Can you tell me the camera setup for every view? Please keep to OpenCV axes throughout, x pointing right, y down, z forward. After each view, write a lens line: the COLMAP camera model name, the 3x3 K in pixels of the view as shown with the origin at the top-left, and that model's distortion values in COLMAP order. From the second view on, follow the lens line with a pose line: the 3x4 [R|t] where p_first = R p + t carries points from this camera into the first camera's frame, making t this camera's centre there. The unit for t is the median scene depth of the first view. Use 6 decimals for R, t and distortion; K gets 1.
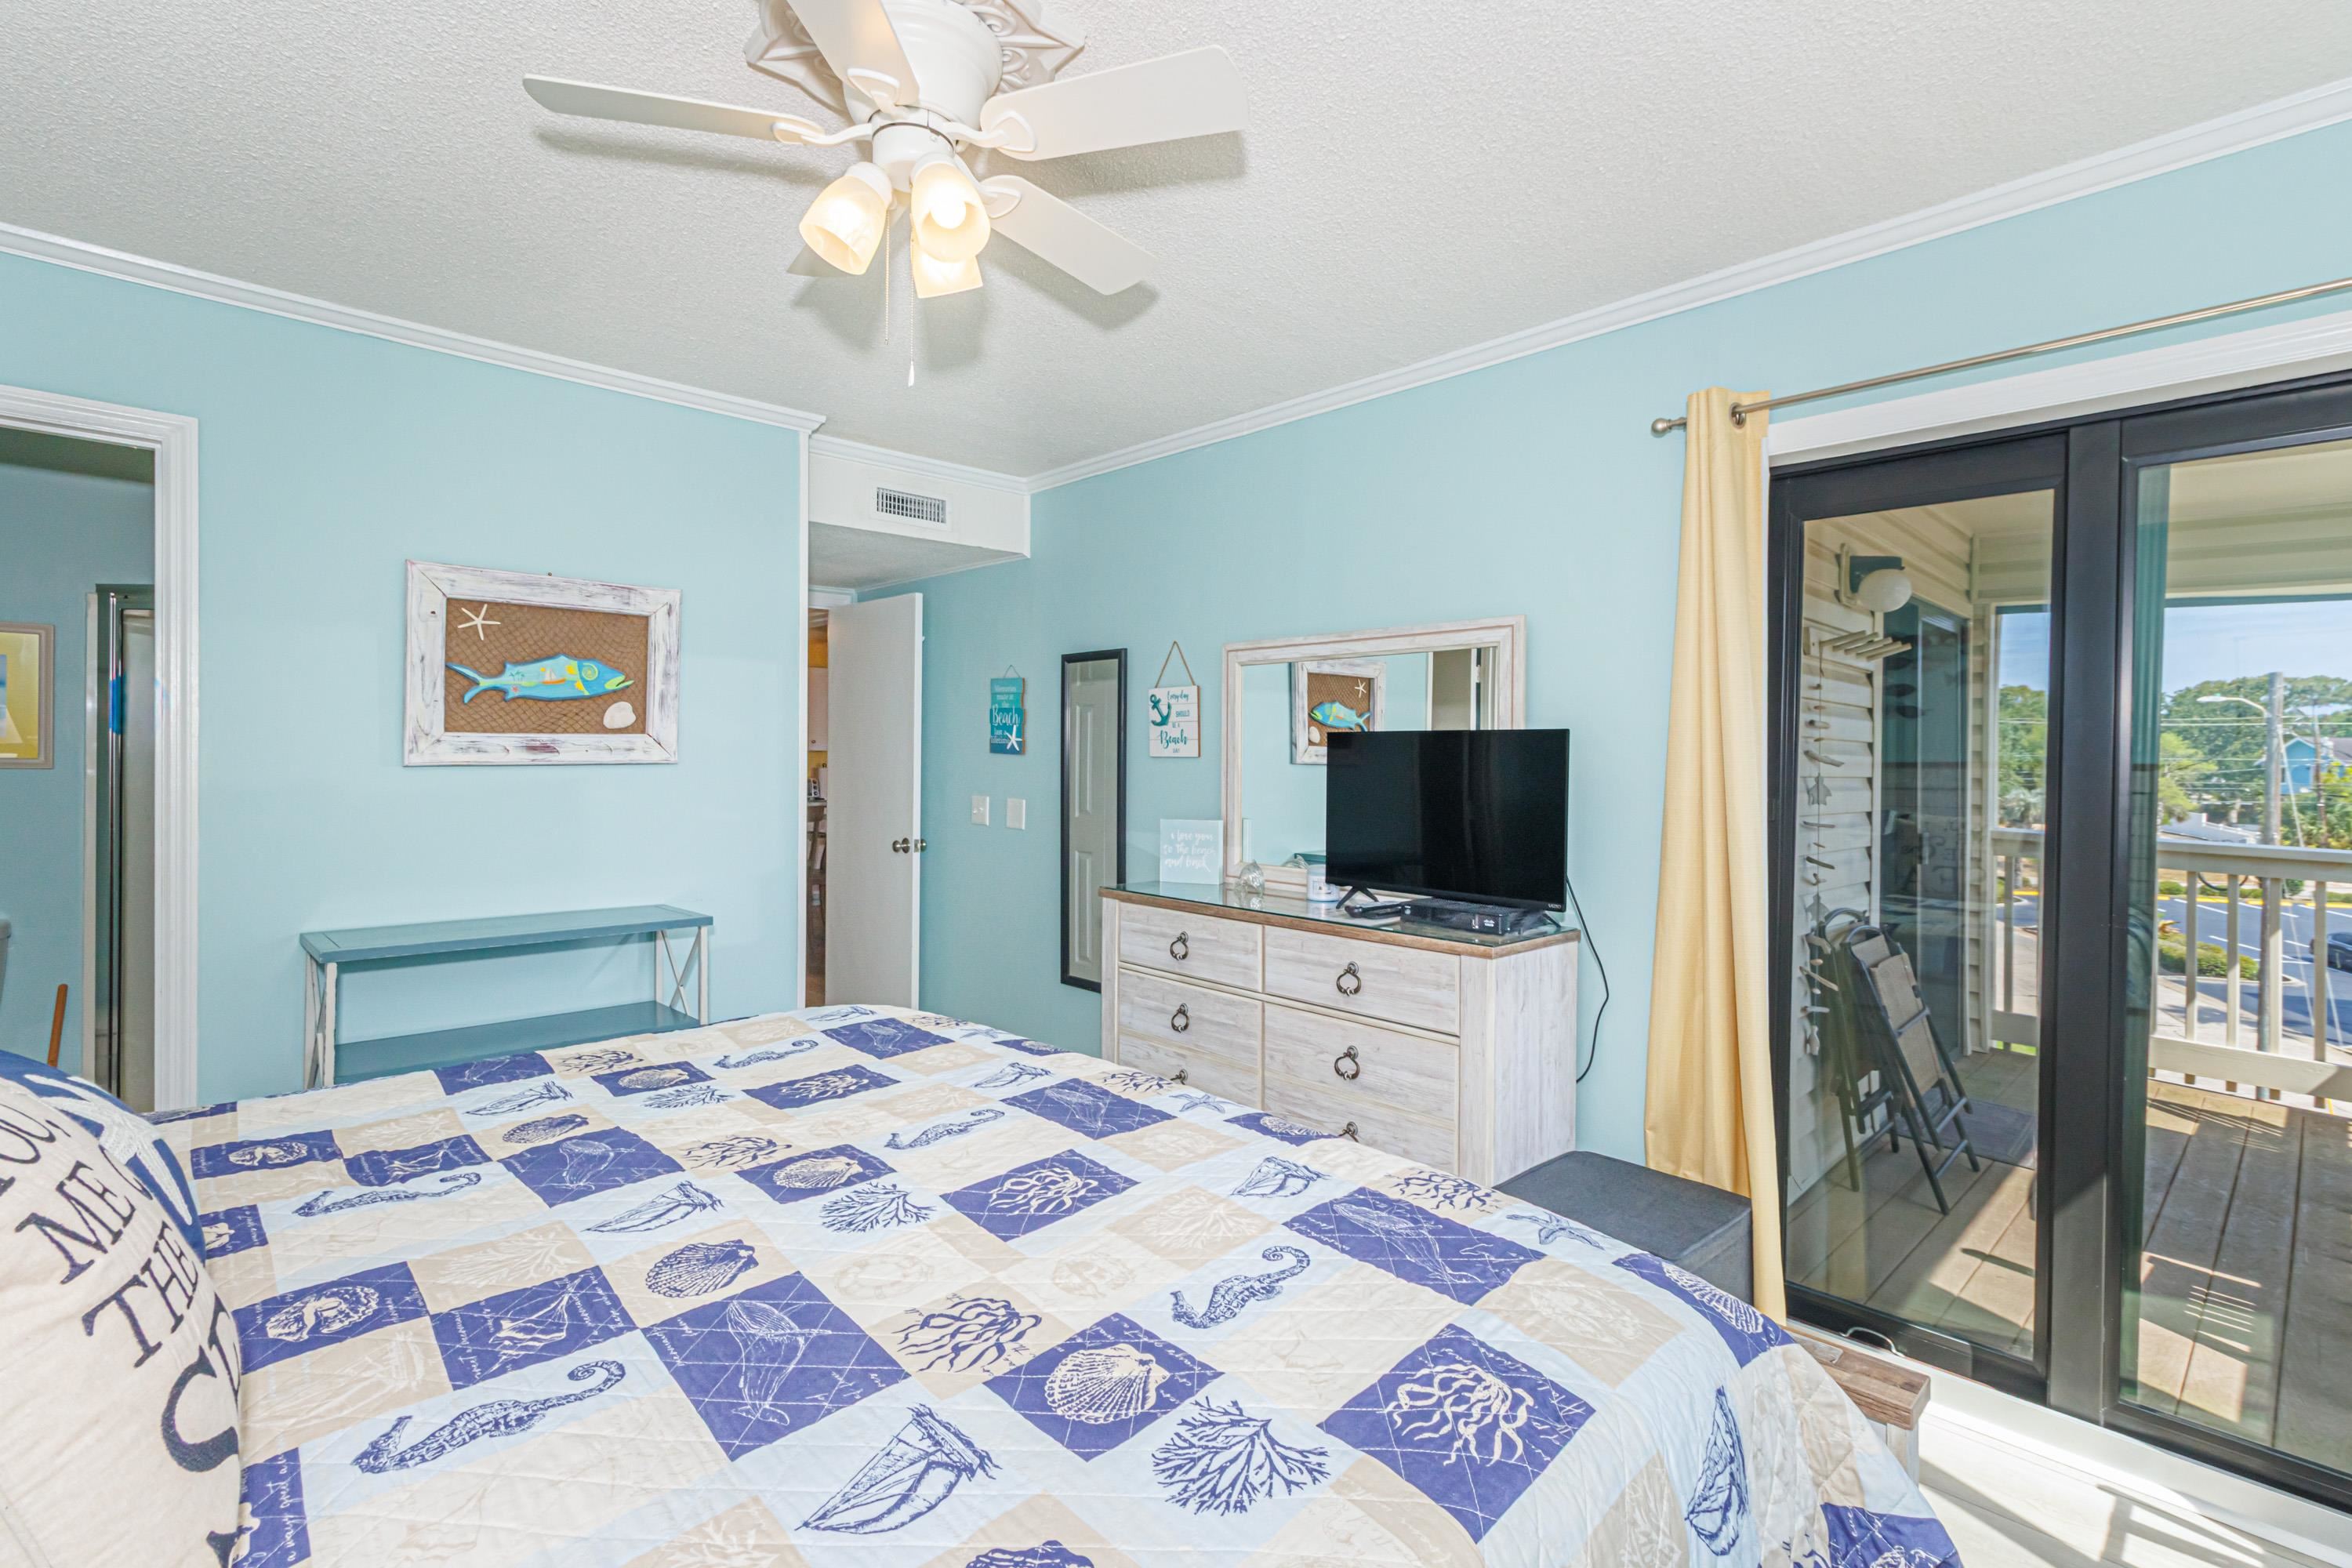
lens RADIAL K [[1073.4, 0, 1191.2], [0, 1073.4, 745.9], [0, 0, 1]] dist [0.004507, 0.000432]
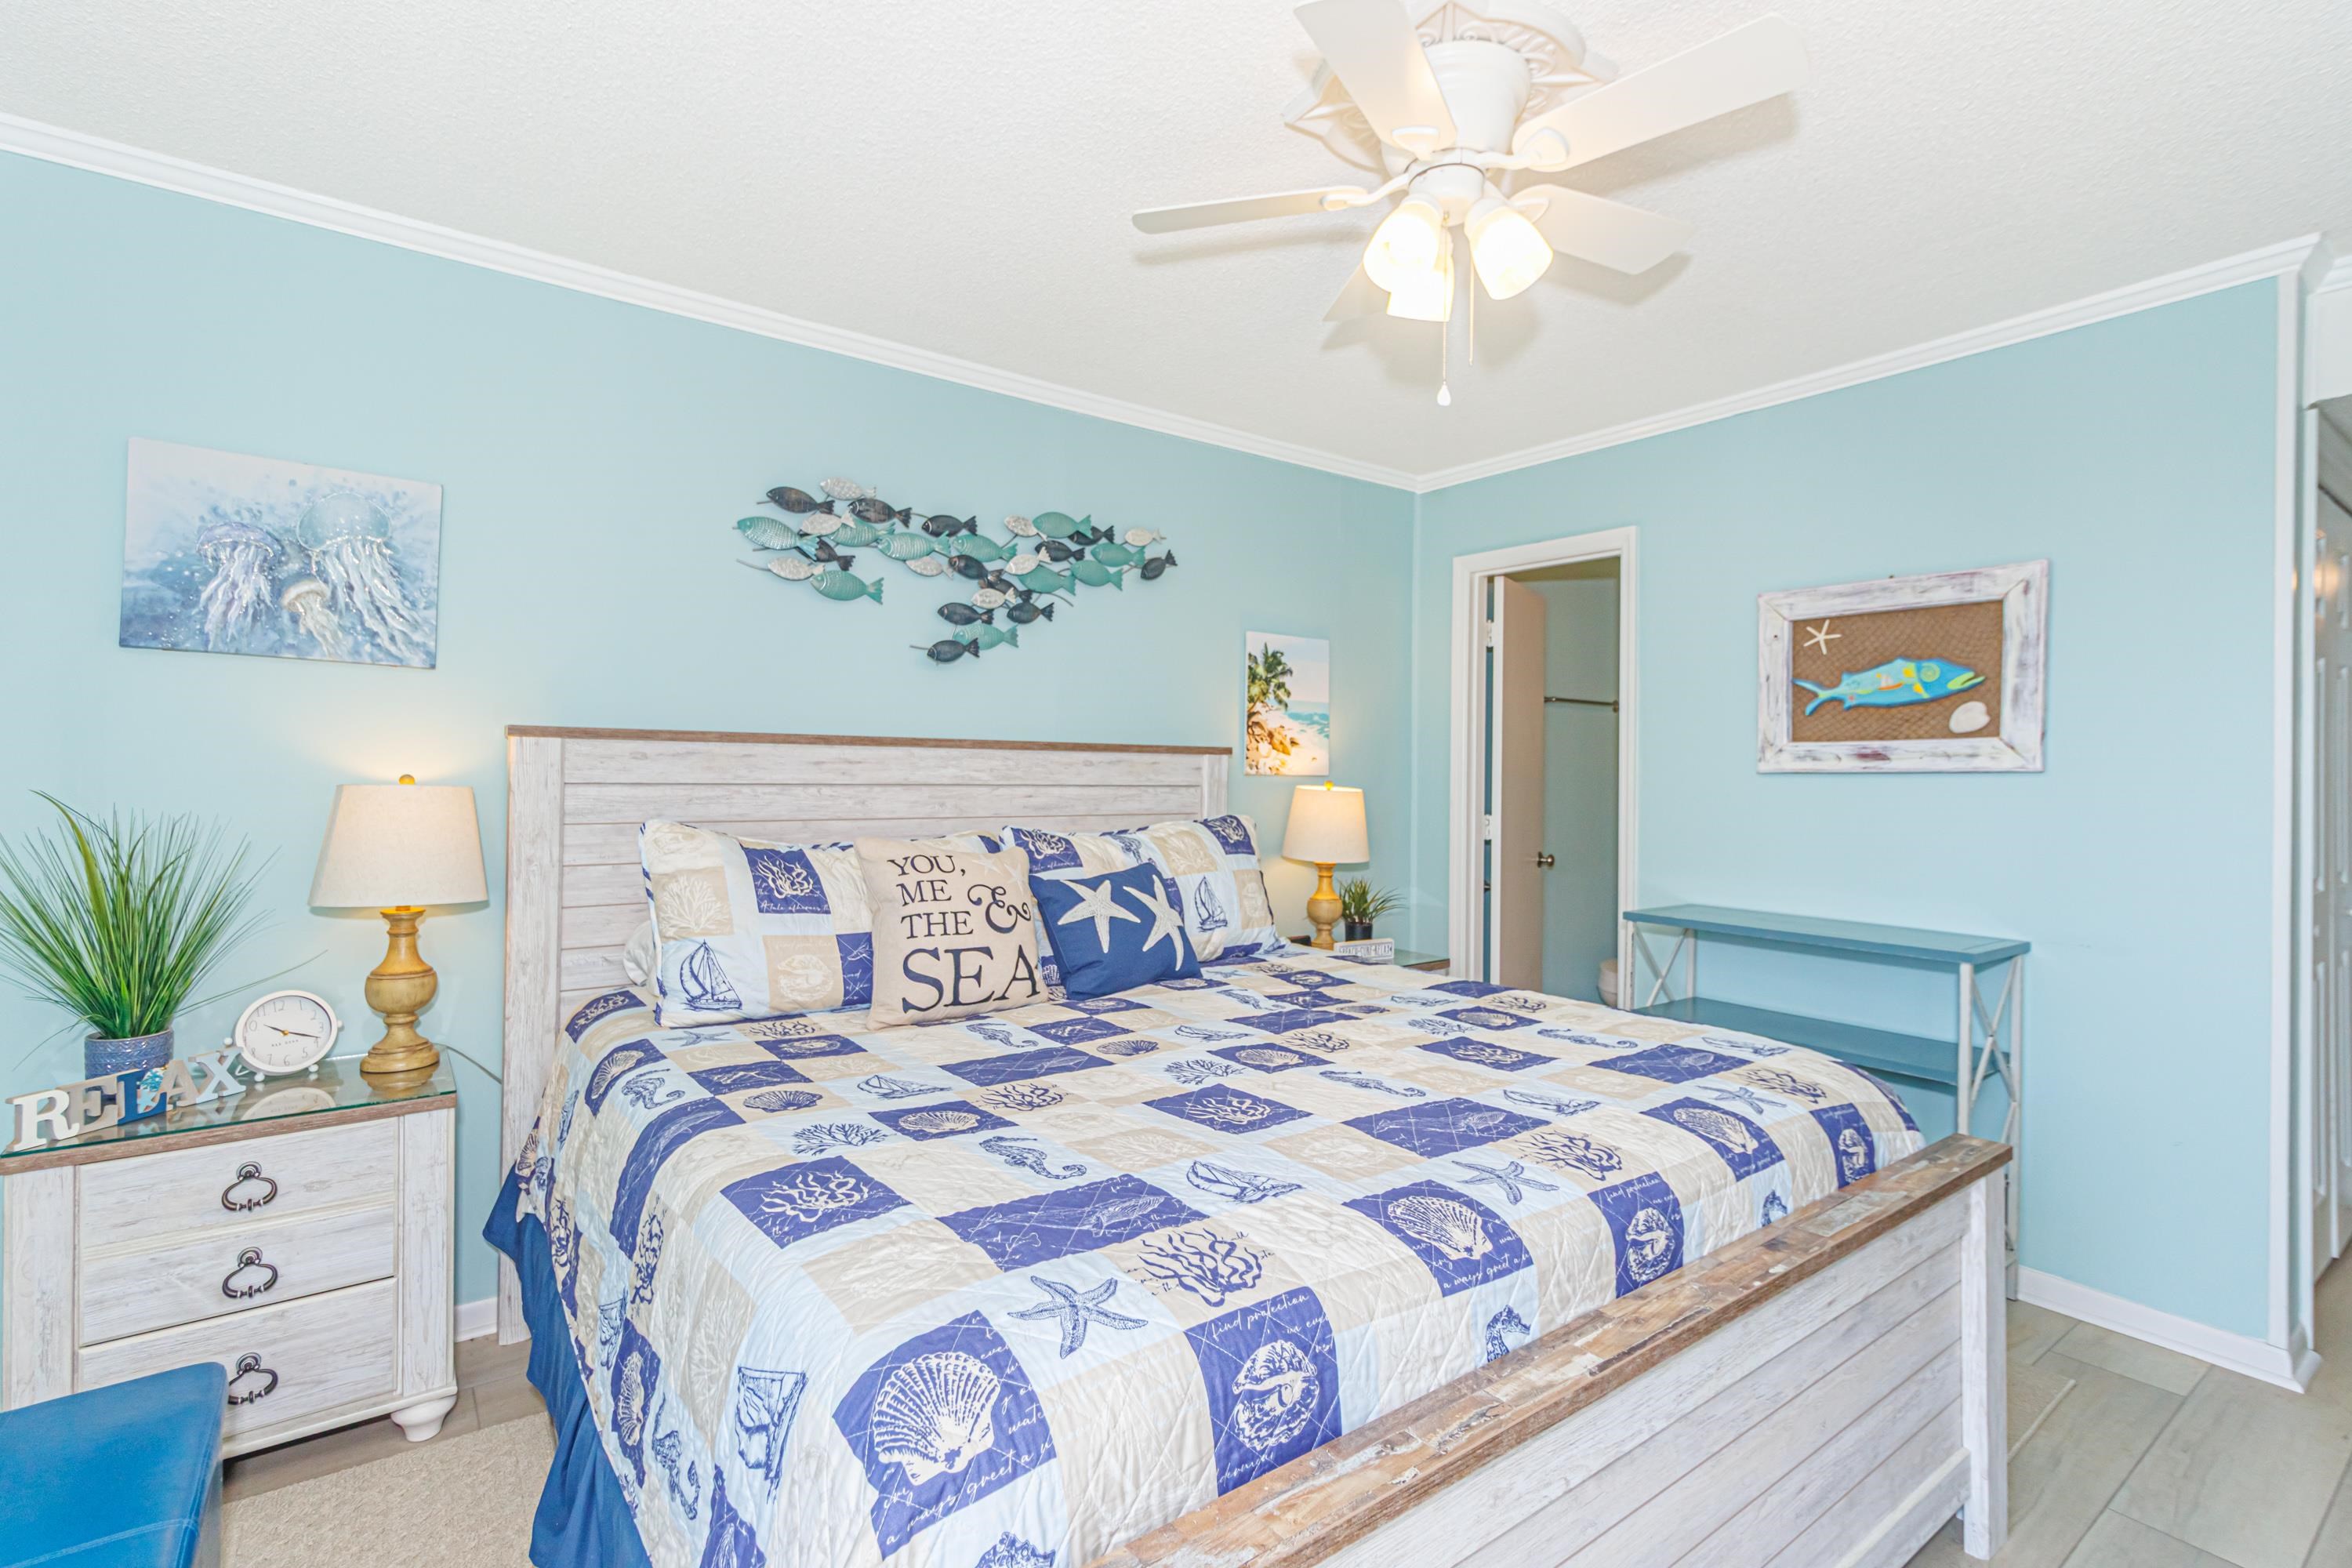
lens RADIAL K [[1073.4, 0, 1151.0], [0, 1073.4, 771.1], [0, 0, 1]] dist [0.004507, 0.000432]
pose [[-0.129283, -0.003321, -0.991602, 0.552287], [0.002649, 0.999990, -0.003694, 0.021958], [0.991604, -0.003104, -0.129273, 0.558815]]
